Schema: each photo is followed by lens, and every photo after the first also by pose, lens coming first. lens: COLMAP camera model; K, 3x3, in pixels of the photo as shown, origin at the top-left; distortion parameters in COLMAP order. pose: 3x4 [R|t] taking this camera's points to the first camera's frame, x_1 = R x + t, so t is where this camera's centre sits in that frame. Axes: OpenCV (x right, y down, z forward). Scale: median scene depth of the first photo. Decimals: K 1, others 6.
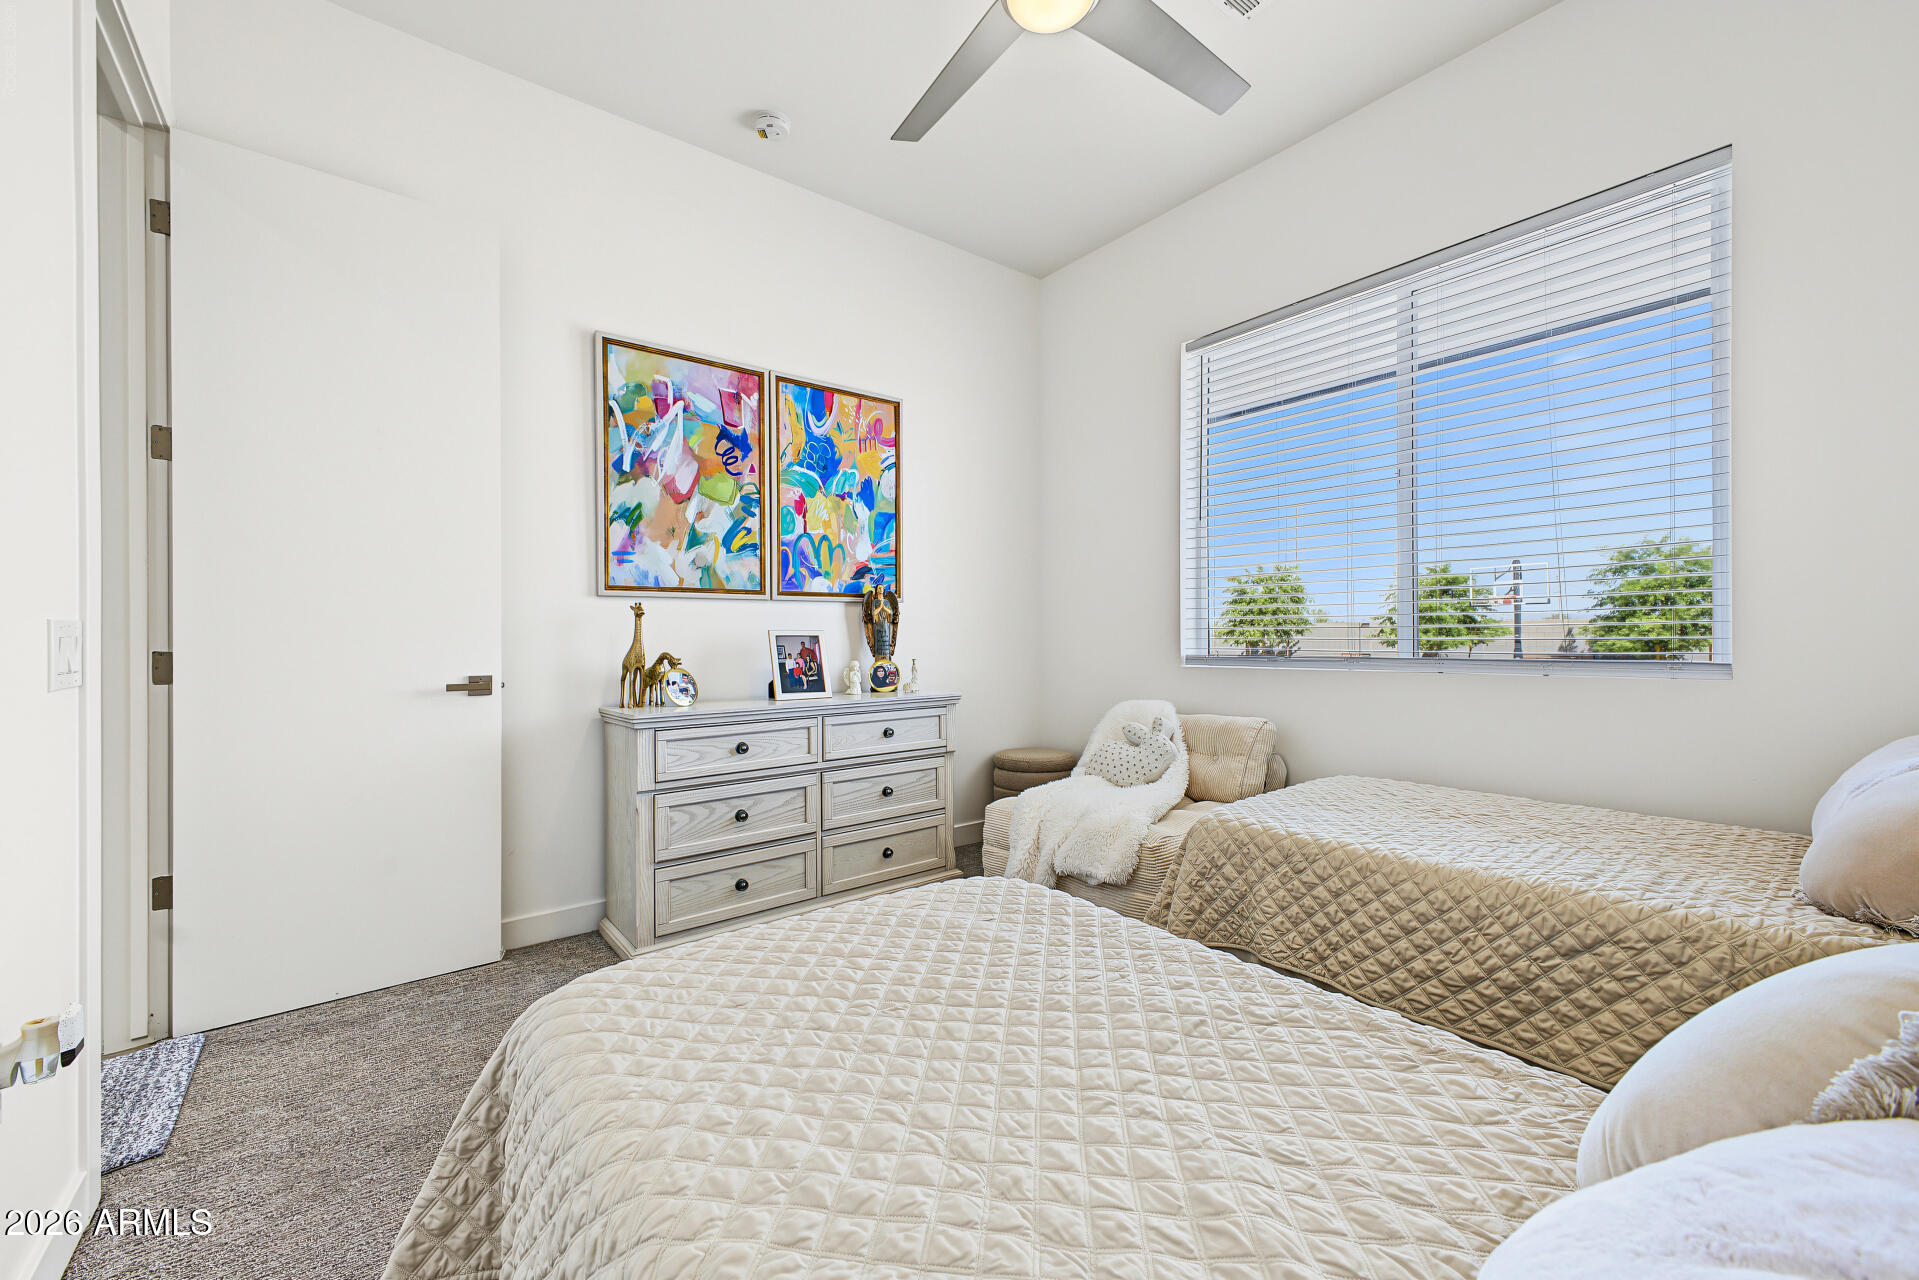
lens RADIAL K [[767.6, 0, 959.5], [0, 767.6, 640.0], [0, 0, 1]] dist [0.009683, -0.000131]
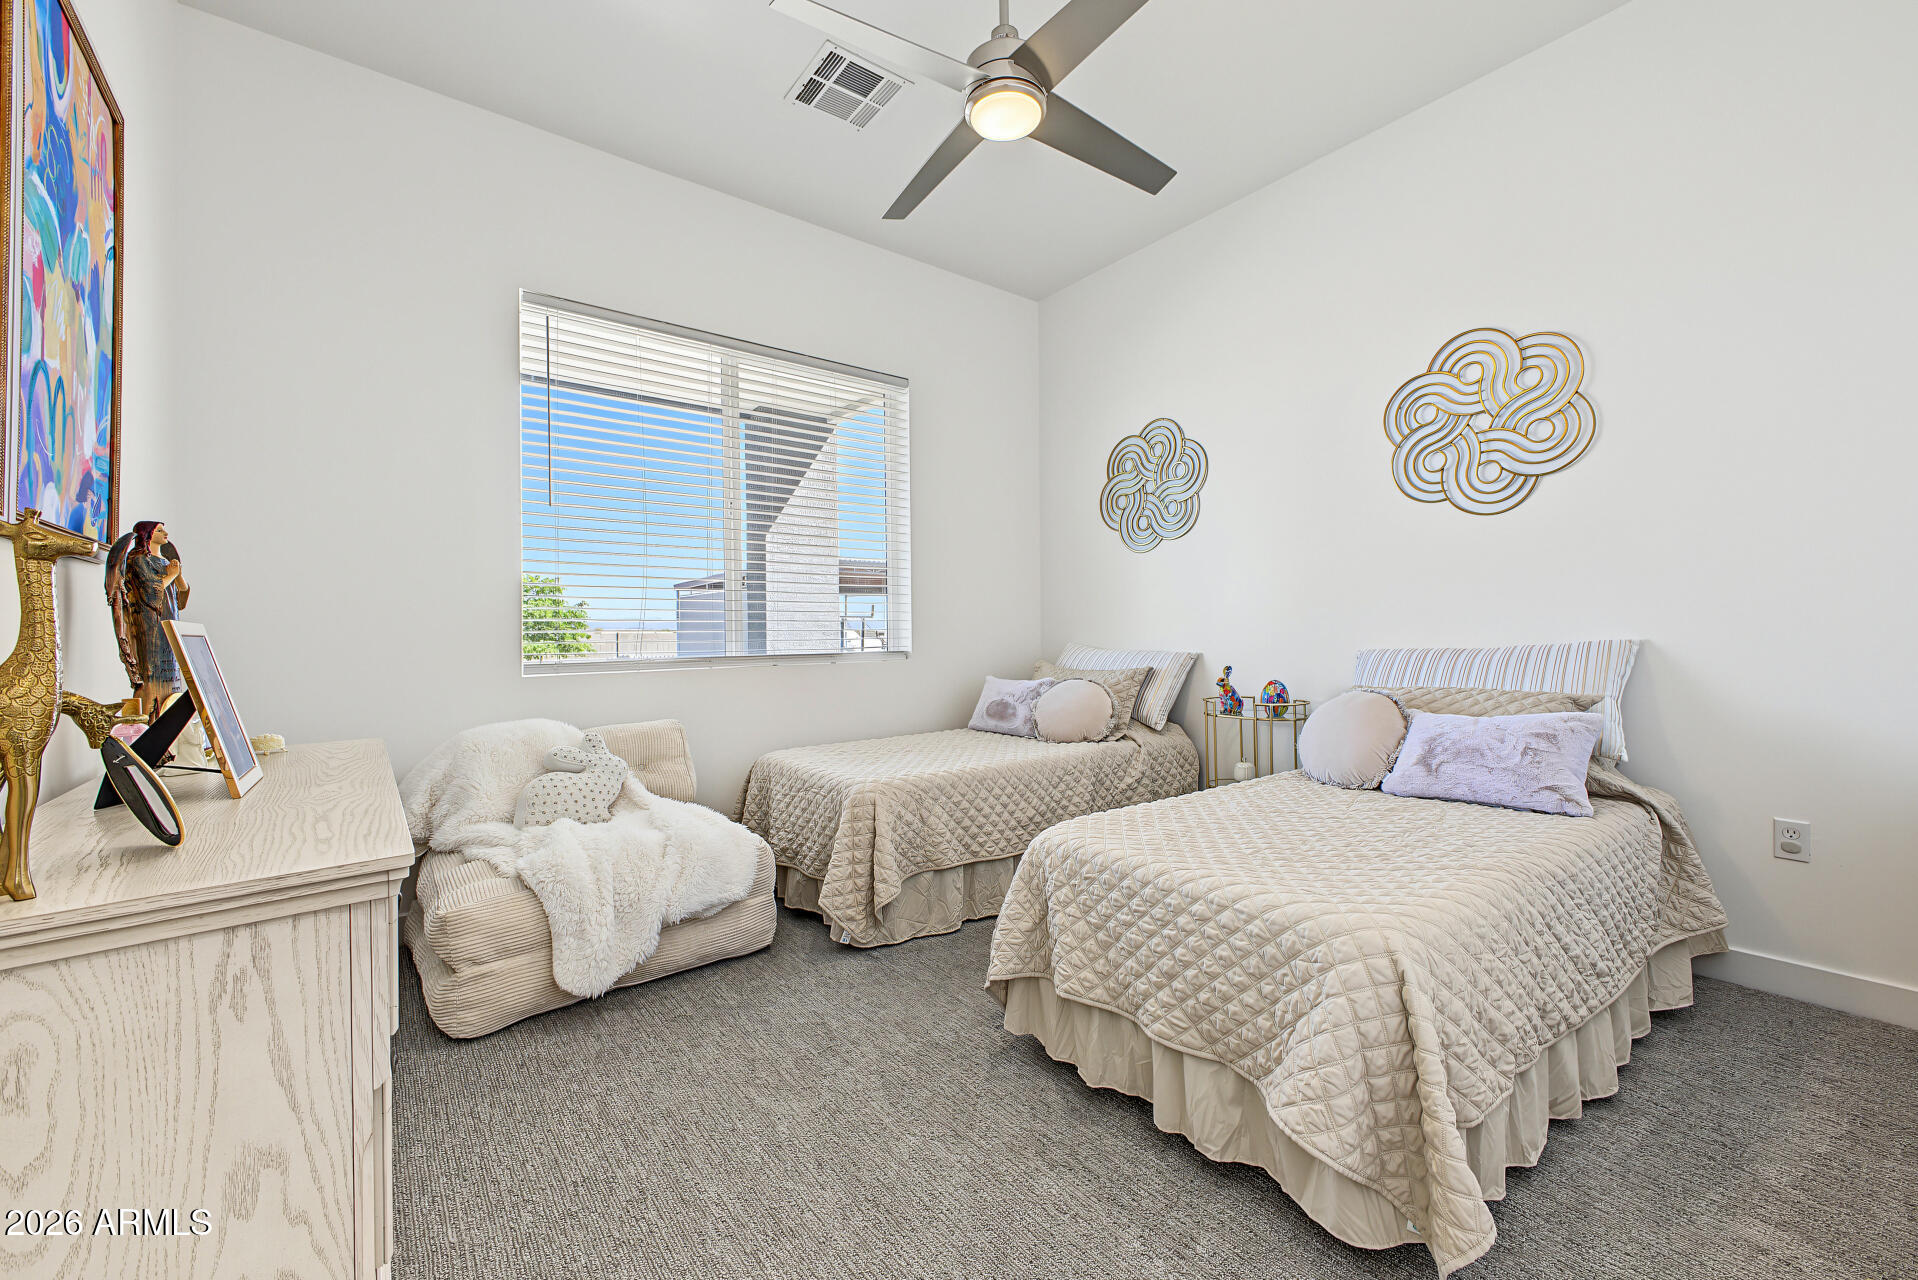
lens RADIAL K [[767.2, 0, 959.0], [0, 767.2, 640.0], [0, 0, 1]] dist [0.009683, -0.000131]
pose [[-0.005350, -0.002865, 0.999982, -0.641326], [0.009069, 0.999955, 0.002914, -0.002028], [-0.999945, 0.009084, -0.005324, 0.621417]]
